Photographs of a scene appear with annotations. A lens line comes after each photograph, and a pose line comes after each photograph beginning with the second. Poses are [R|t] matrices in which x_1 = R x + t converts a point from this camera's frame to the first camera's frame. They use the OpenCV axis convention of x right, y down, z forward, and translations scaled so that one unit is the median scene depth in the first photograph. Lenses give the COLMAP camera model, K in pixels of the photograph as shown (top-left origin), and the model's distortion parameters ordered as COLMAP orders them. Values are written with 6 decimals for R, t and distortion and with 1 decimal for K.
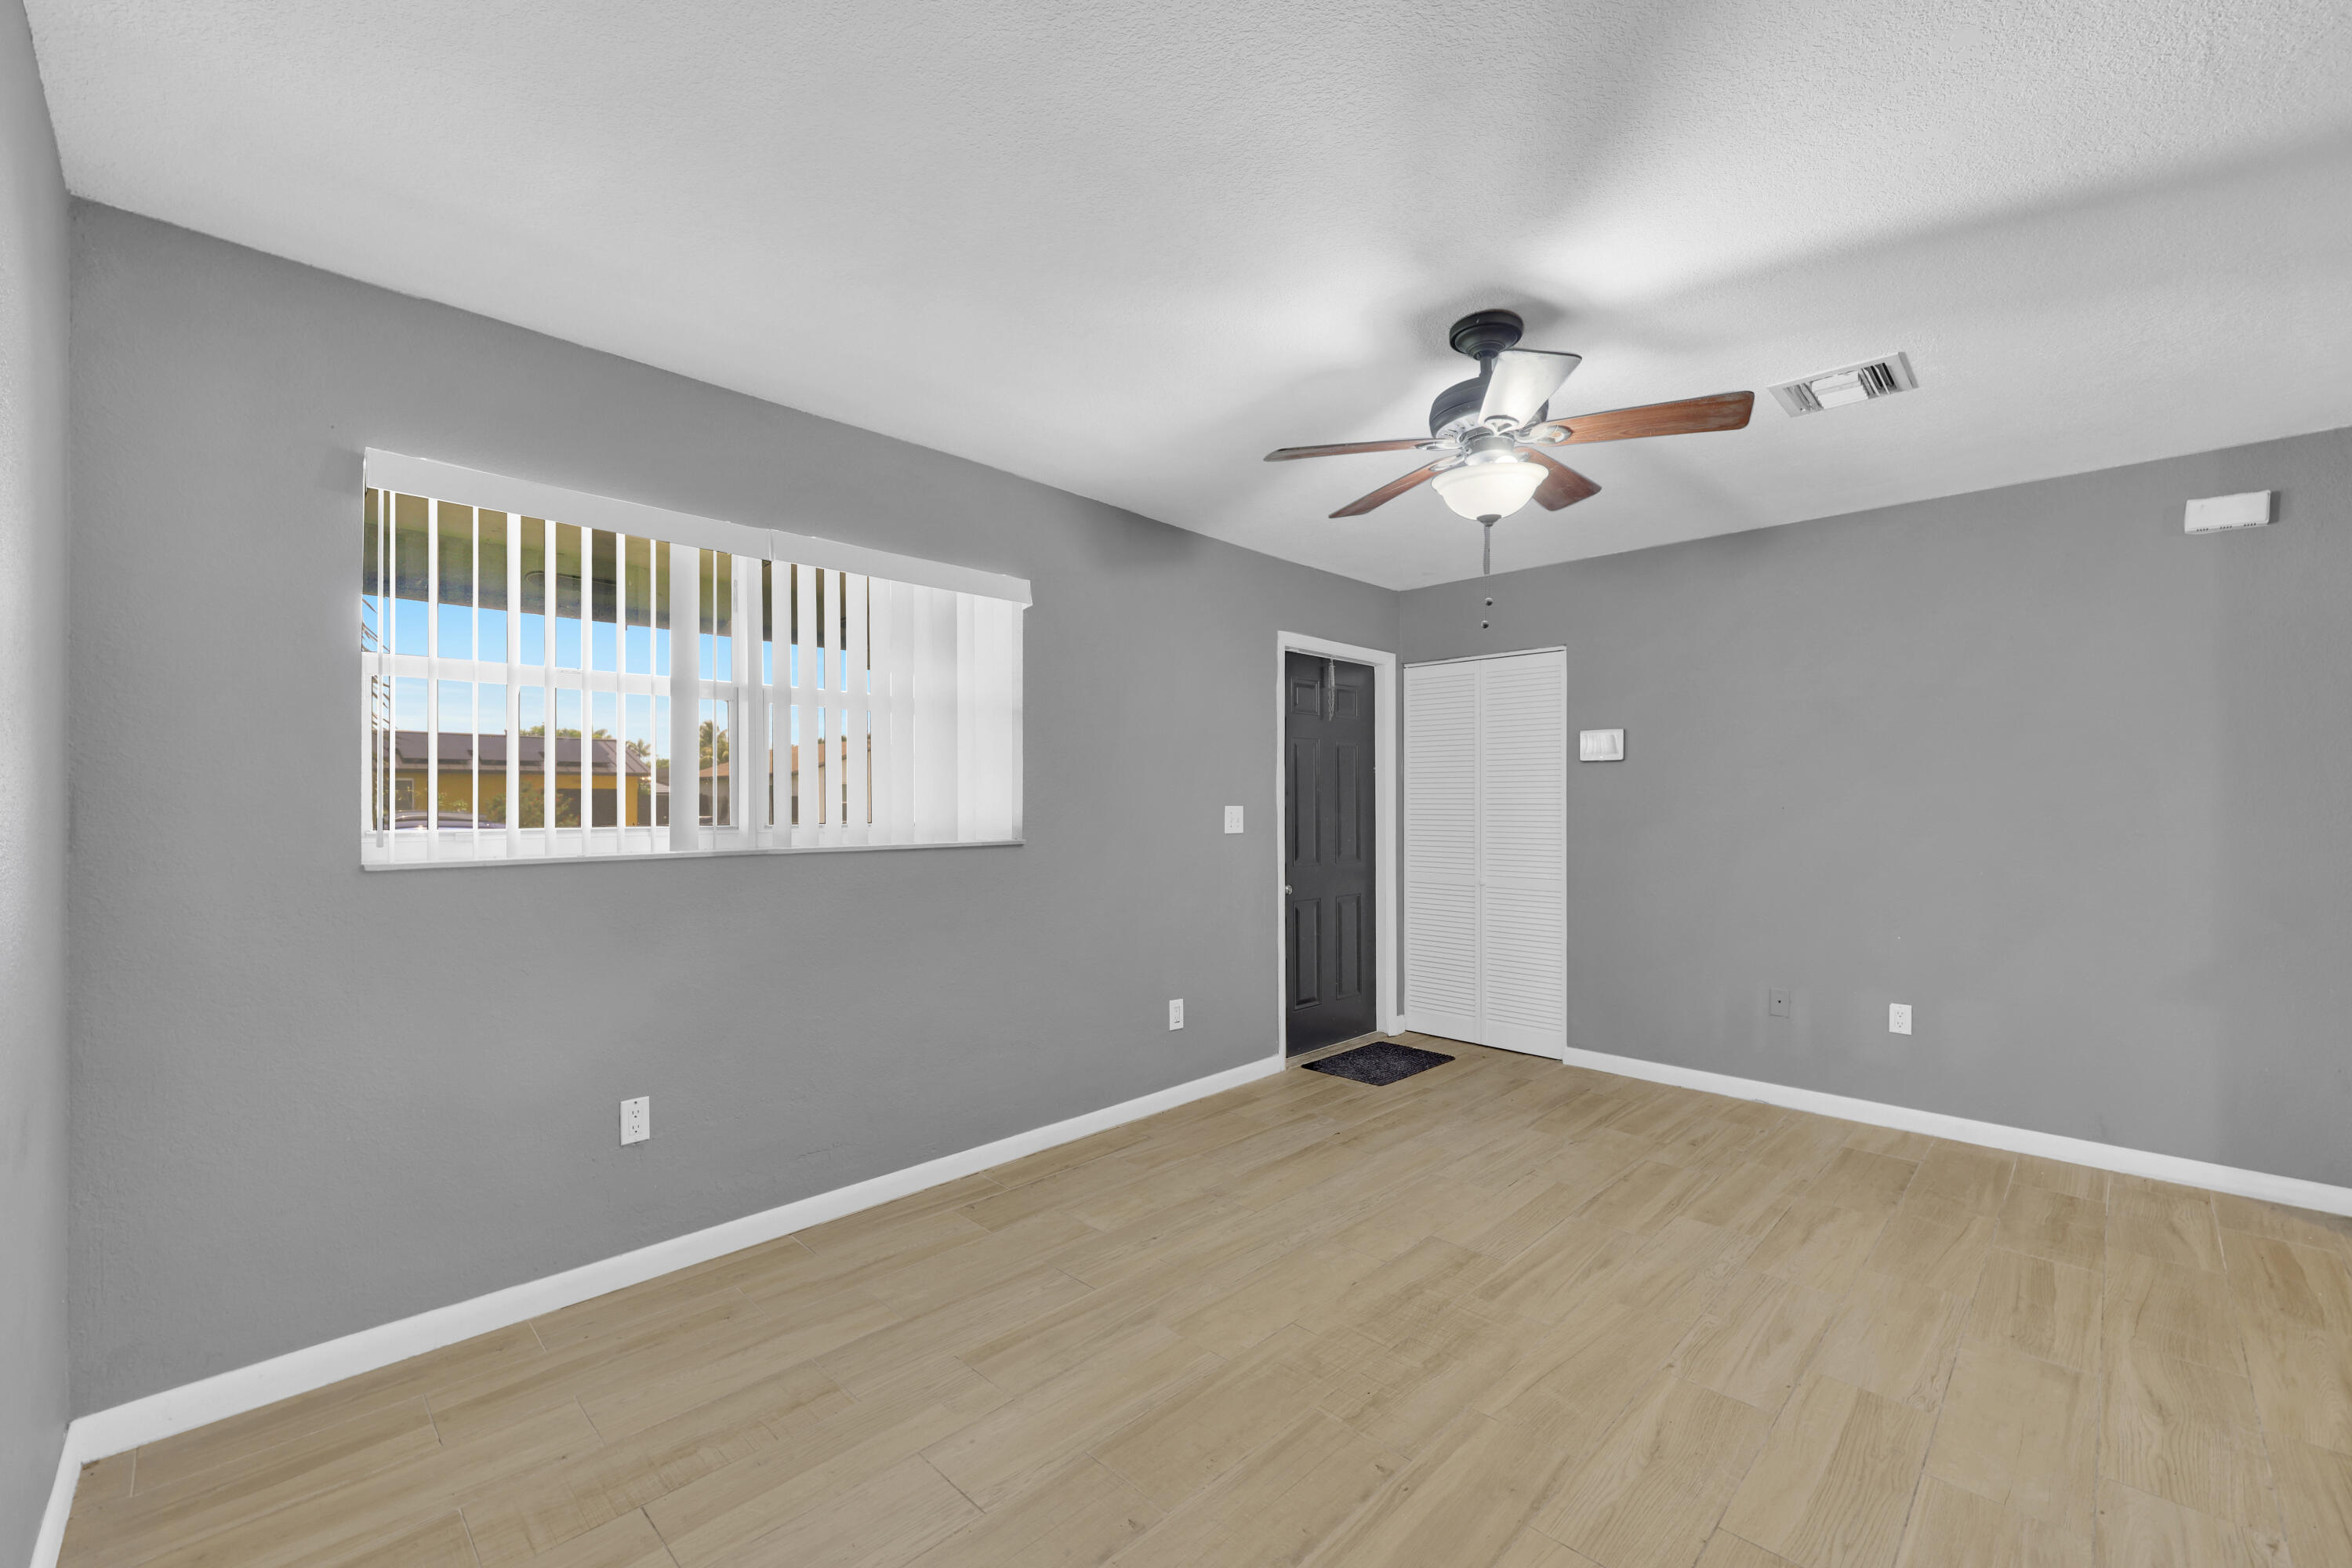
lens RADIAL K [[957.3, 0, 1171.9], [0, 957.3, 800.4], [0, 0, 1]] dist [0.000663, 0.000173]
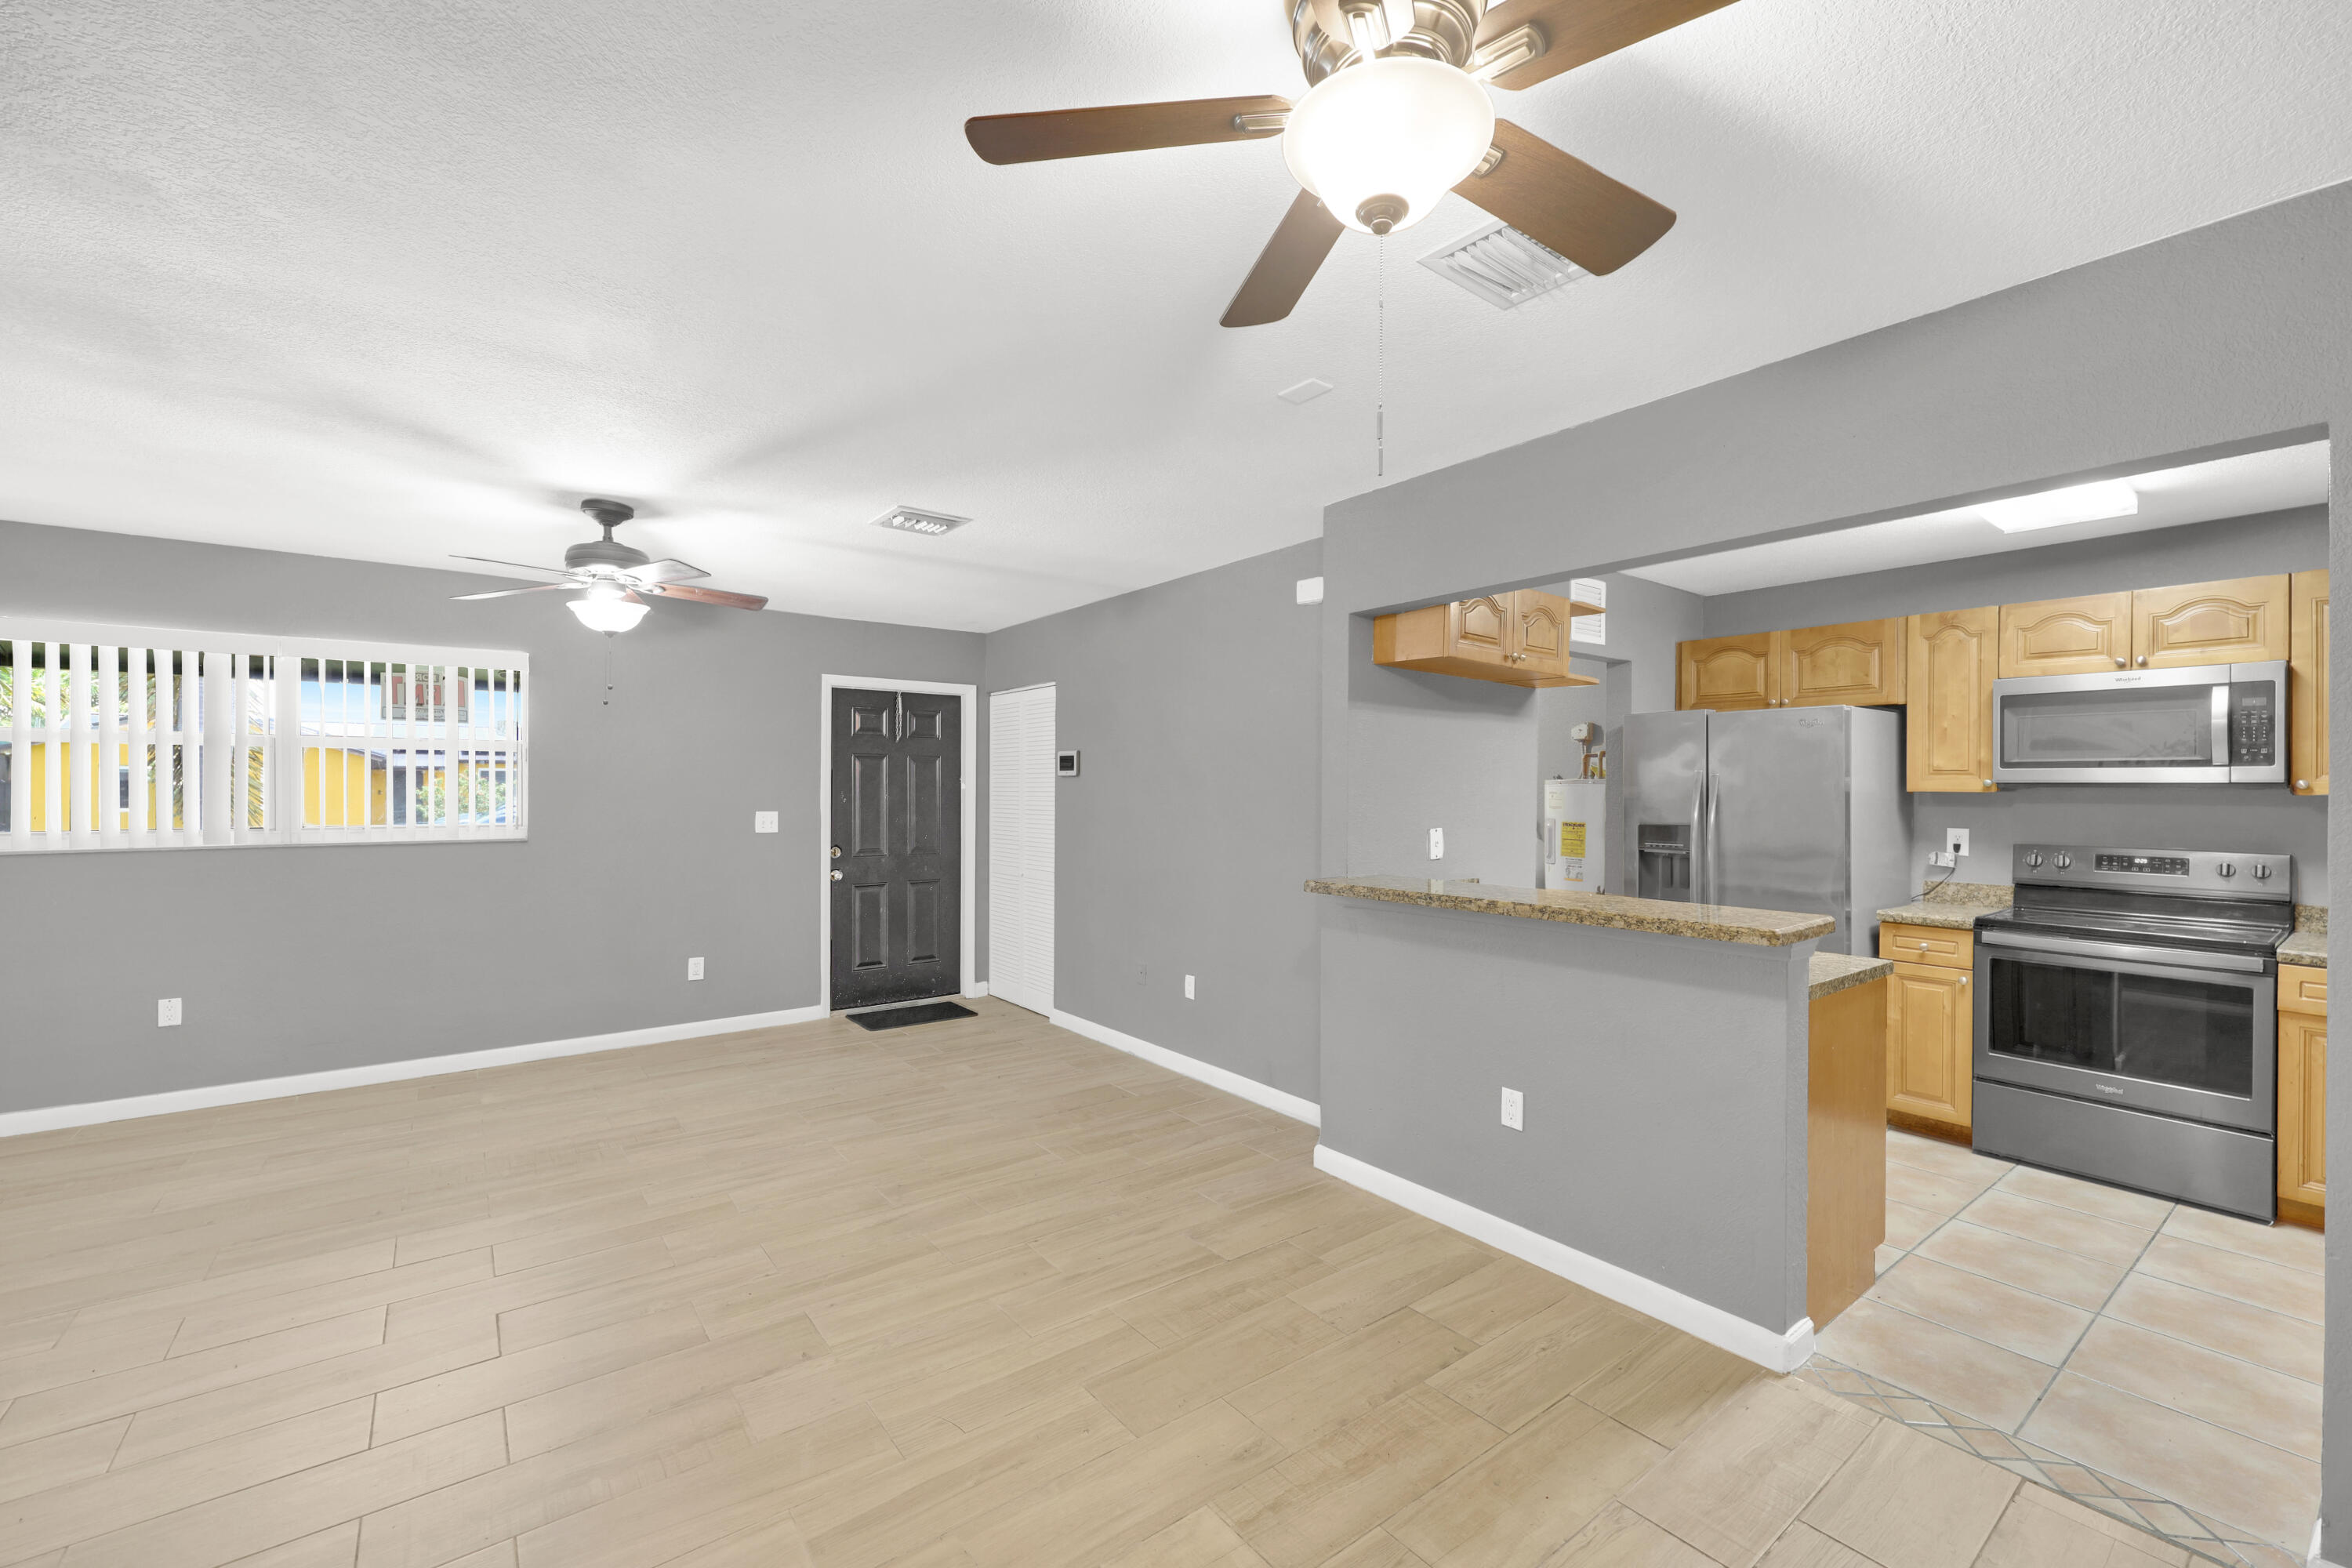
lens RADIAL K [[957.3, 0, 1171.9], [0, 957.3, 800.4], [0, 0, 1]] dist [0.000663, 0.000173]
pose [[0.990839, 0.007516, -0.134836, 1.105911], [-0.005806, 0.999898, 0.013069, -0.041433], [0.134921, -0.012166, 0.990782, -0.296536]]
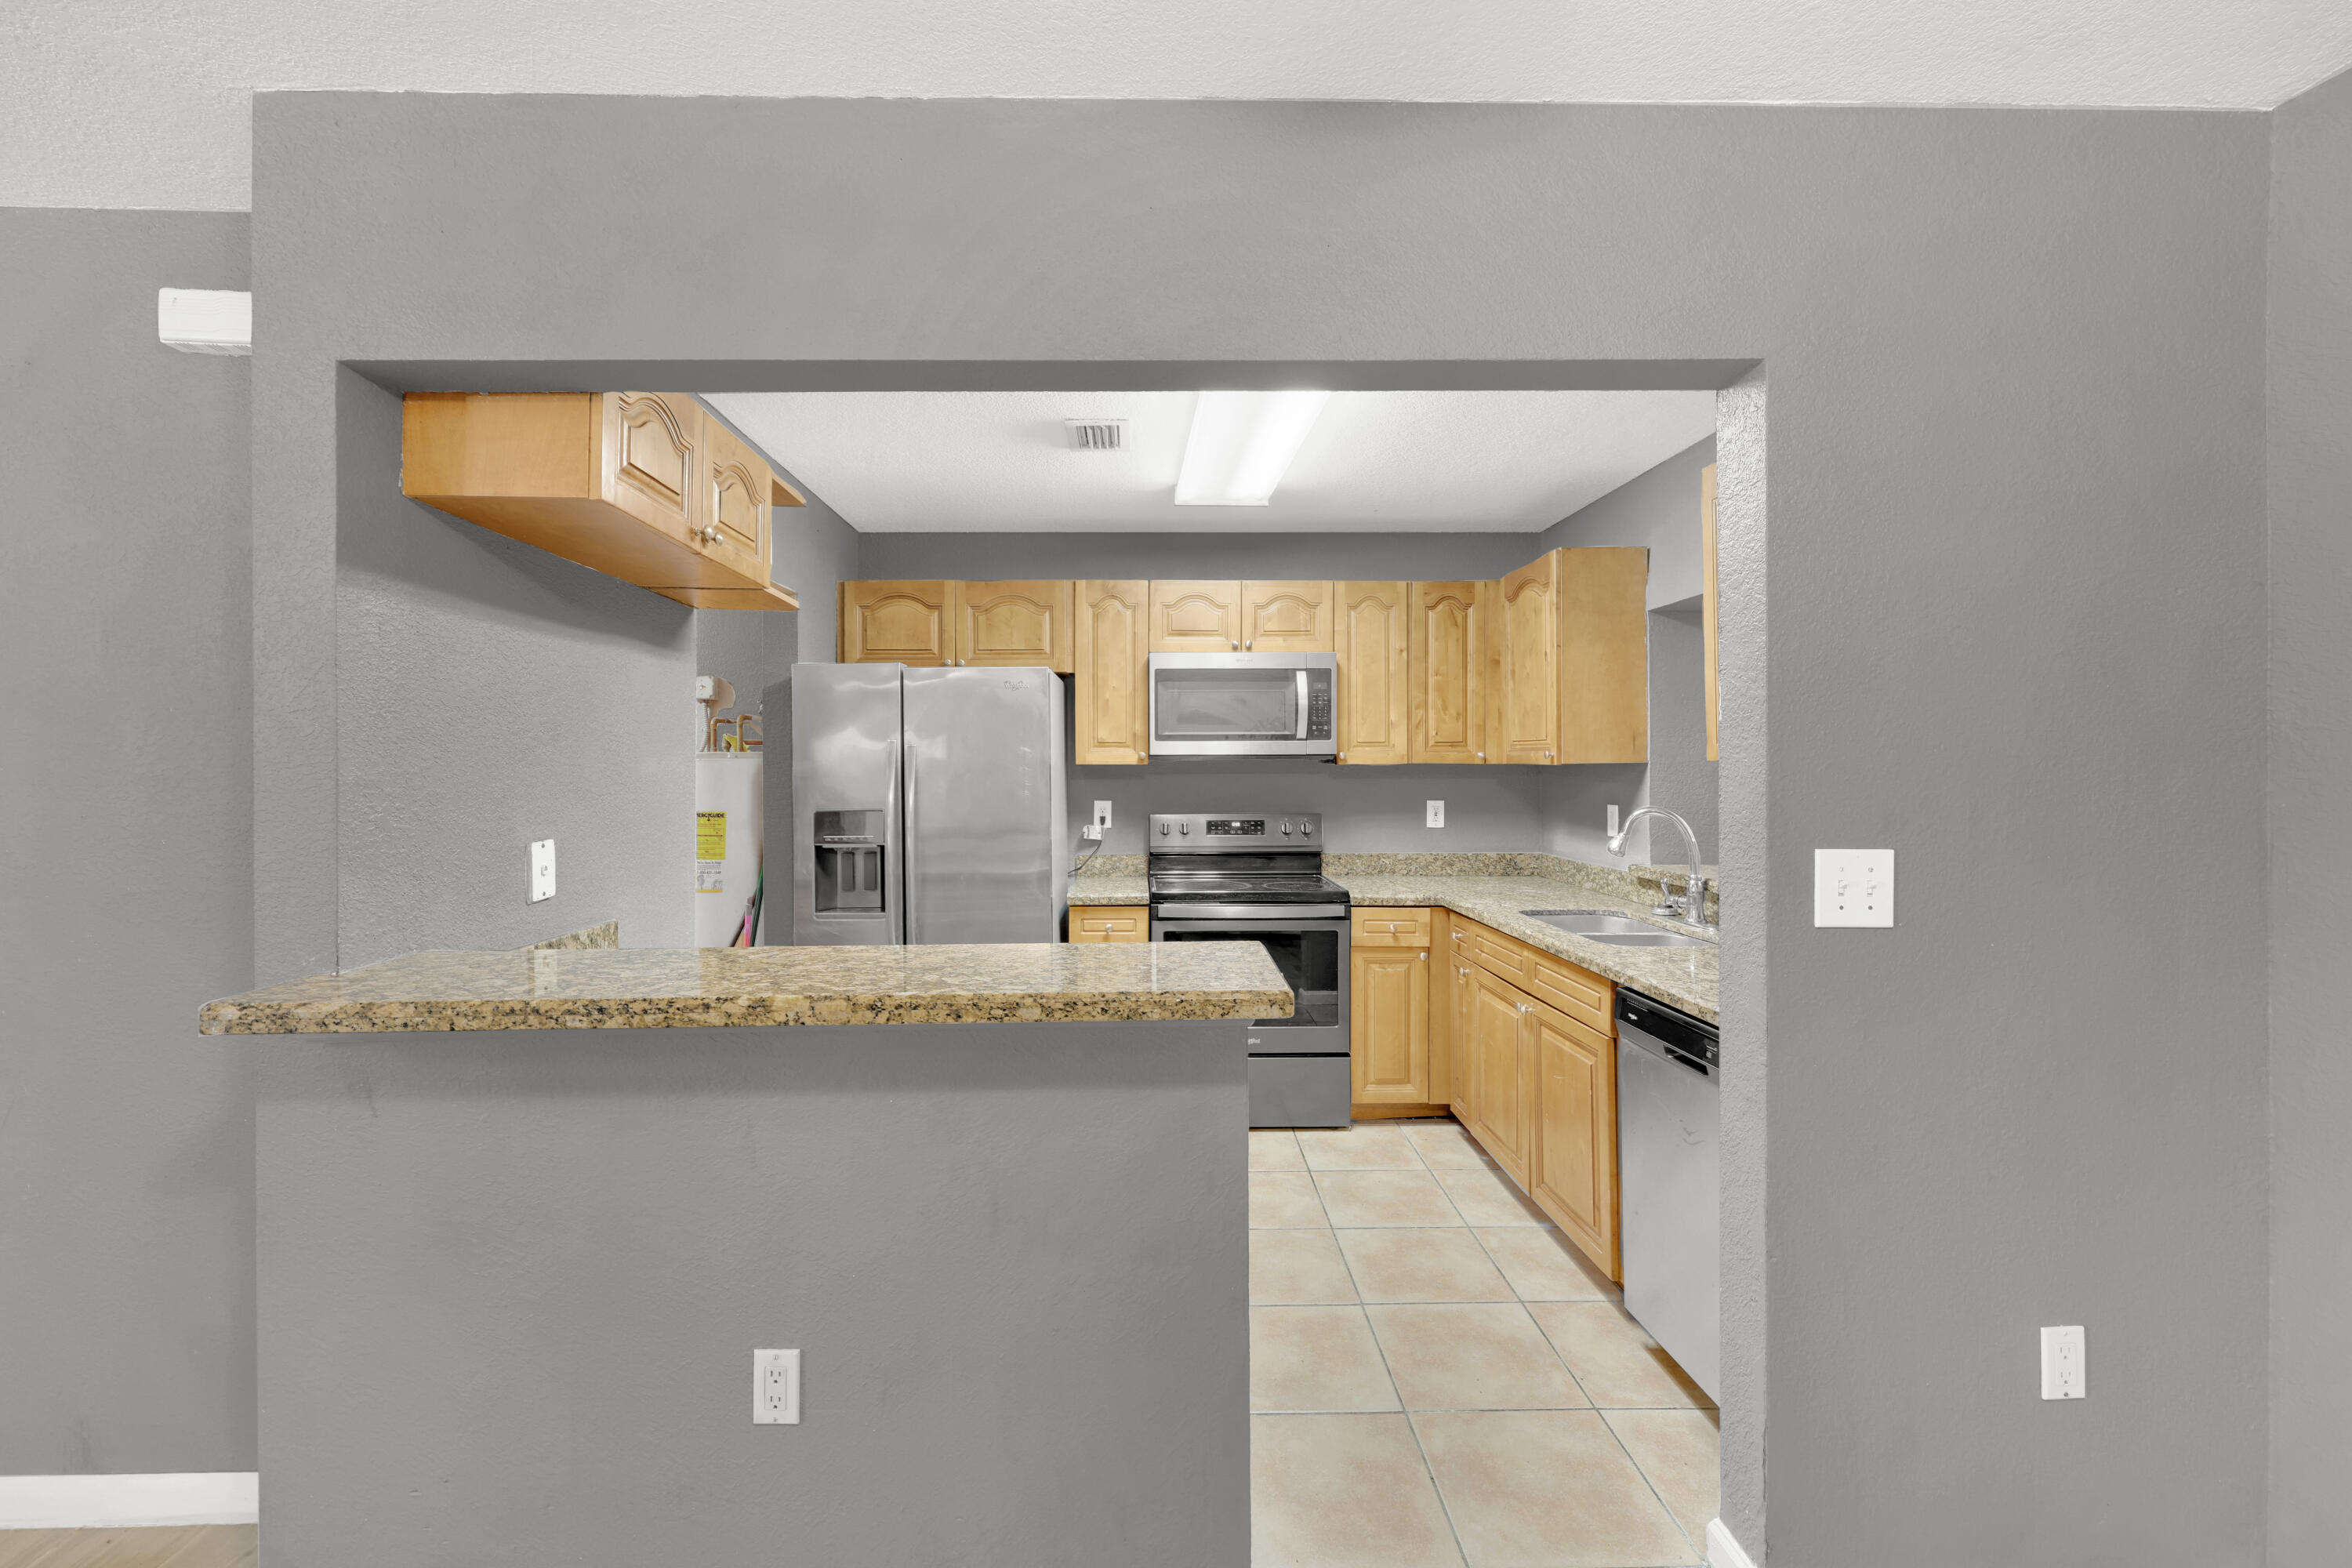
lens RADIAL K [[961.9, 0, 1164.3], [0, 961.9, 765.1], [0, 0, 1]] dist [-0.001716, -0.000119]
pose [[0.692677, -0.002920, 0.721242, 1.099157], [0.004362, 0.999990, -0.000140, -0.041095], [-0.721235, 0.003243, 0.692683, 0.204363]]
